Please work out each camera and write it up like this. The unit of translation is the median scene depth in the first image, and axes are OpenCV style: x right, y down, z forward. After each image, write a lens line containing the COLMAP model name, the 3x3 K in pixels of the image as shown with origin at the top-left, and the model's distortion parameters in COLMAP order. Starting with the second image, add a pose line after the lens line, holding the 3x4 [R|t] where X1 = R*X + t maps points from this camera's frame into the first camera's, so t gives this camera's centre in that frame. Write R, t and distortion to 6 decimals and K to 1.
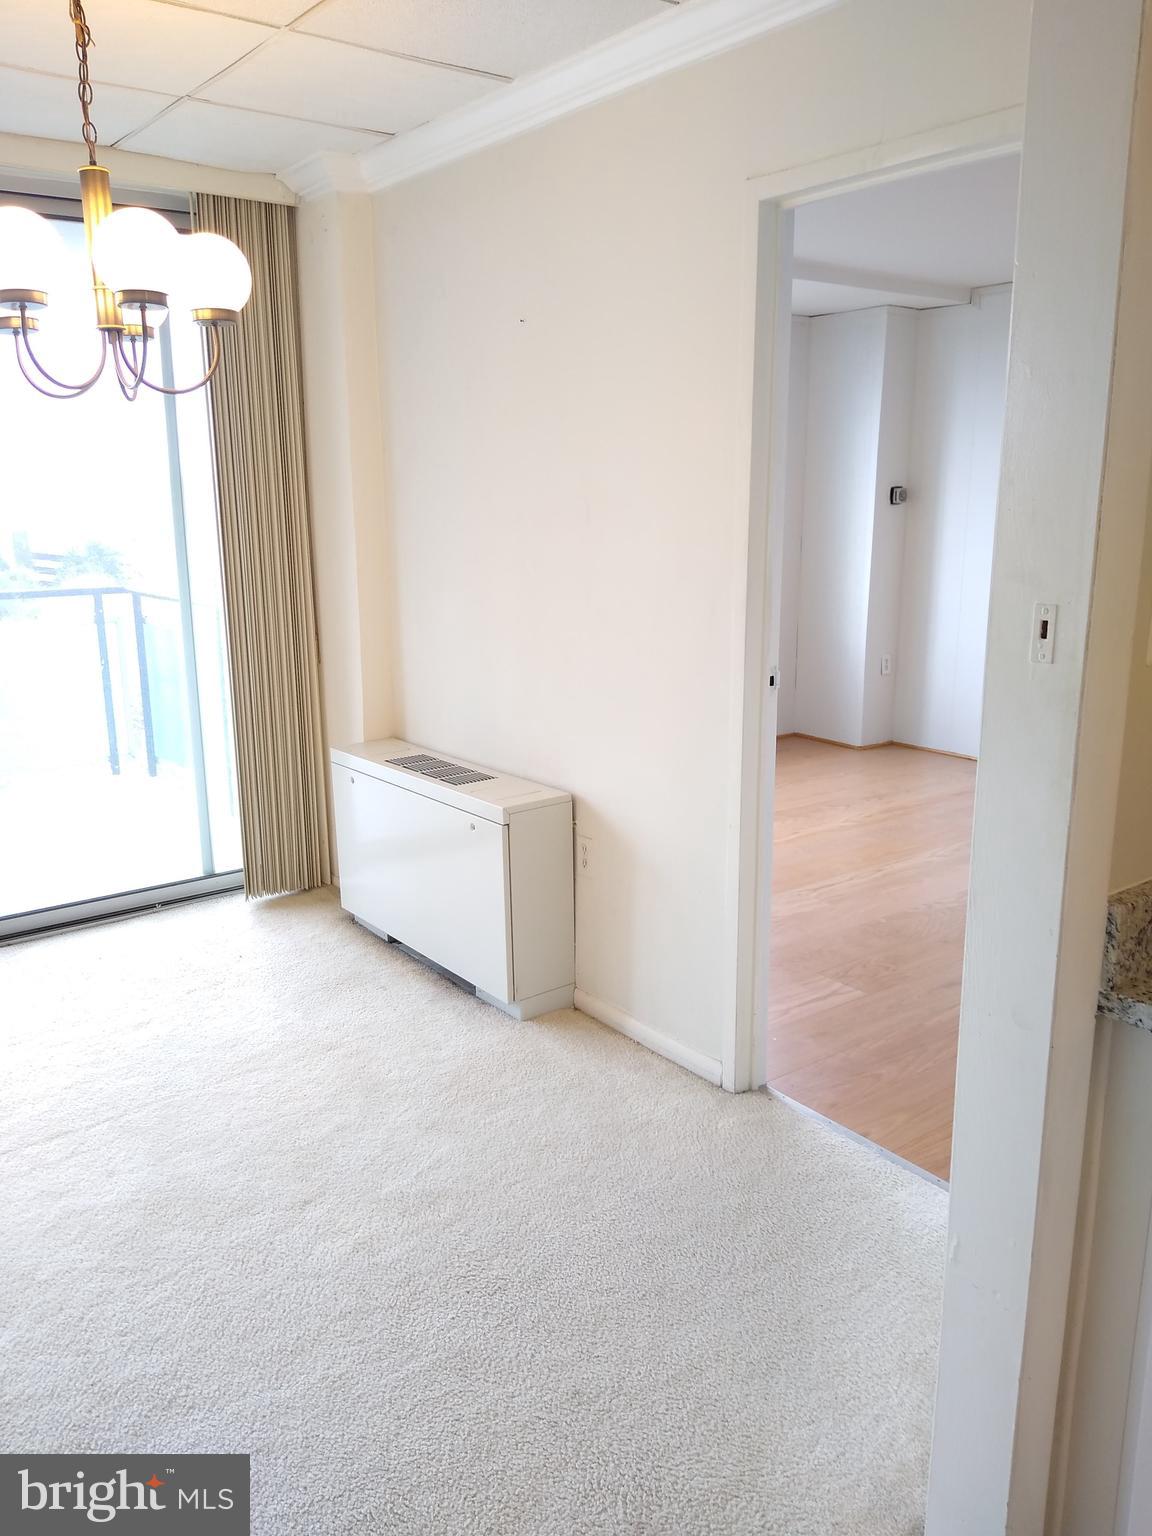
lens RADIAL K [[1195.5, 0, 576.0], [0, 1195.5, 768.0], [0, 0, 1]] dist [0.087659, -0.155689]
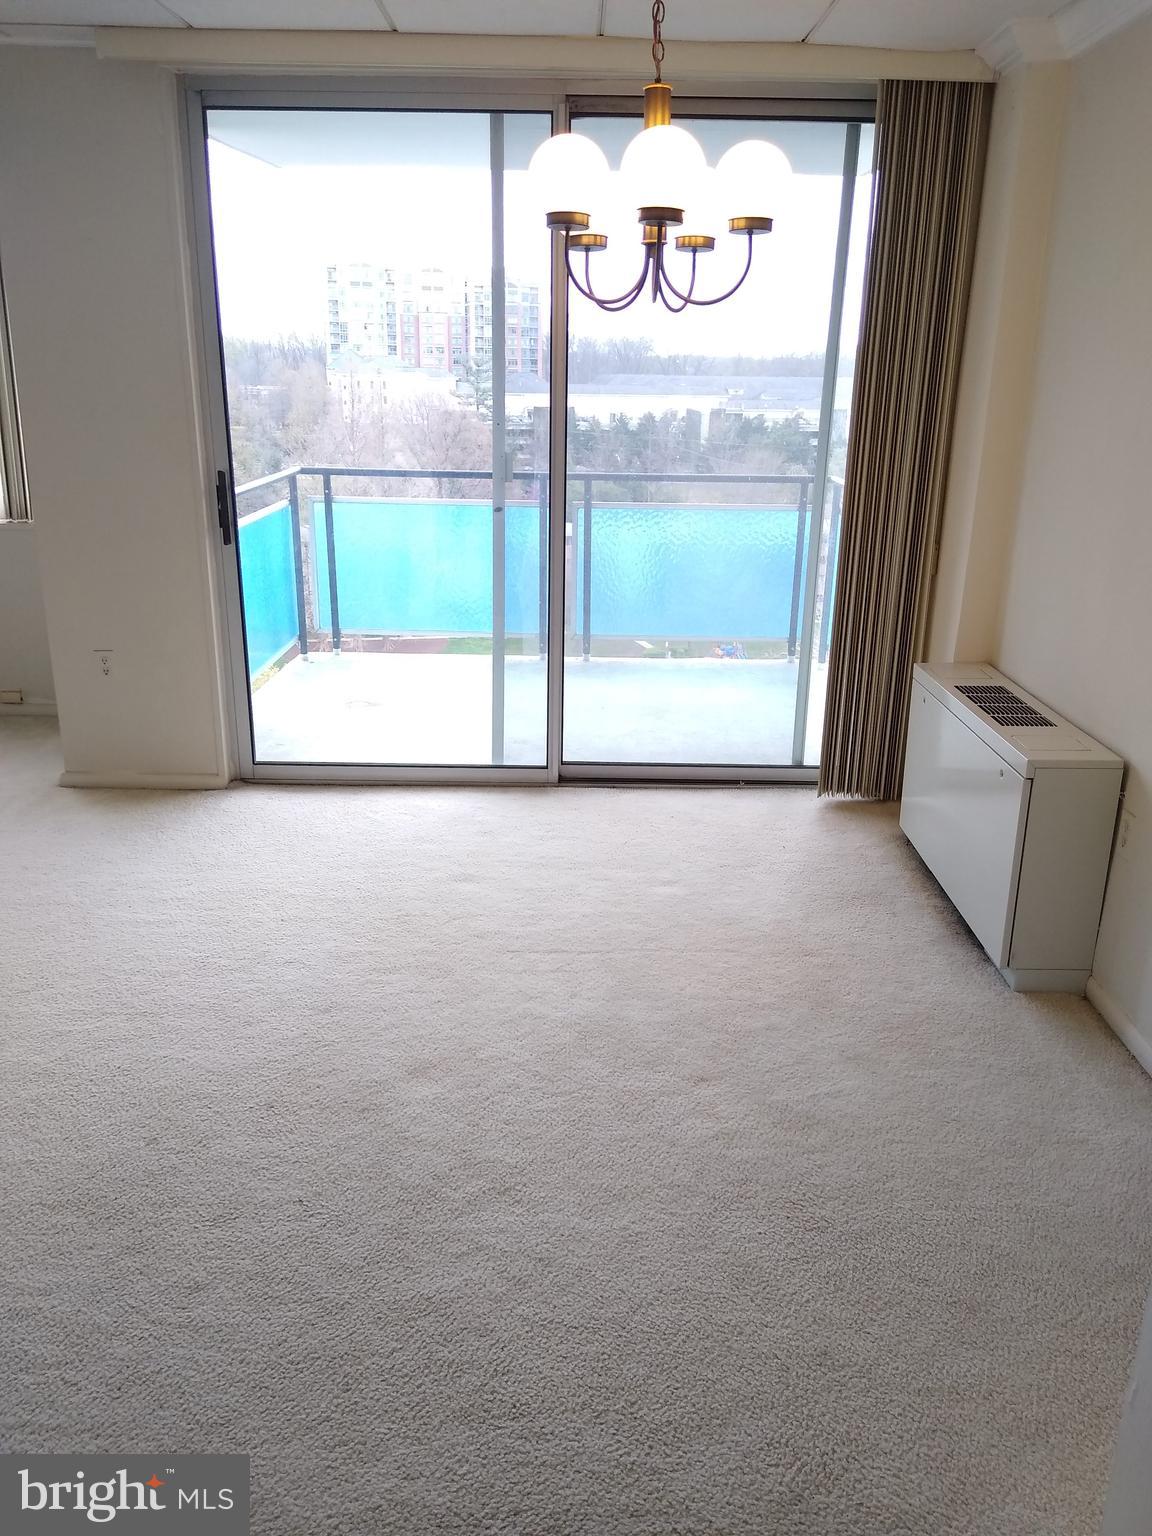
lens RADIAL K [[1195.5, 0, 576.0], [0, 1195.5, 768.0], [0, 0, 1]] dist [0.087659, -0.155689]
pose [[0.790153, 0.211854, -0.575131, 0.212758], [-0.158746, 0.977081, 0.141820, -0.038816], [0.591994, -0.020760, 0.805675, 0.068486]]
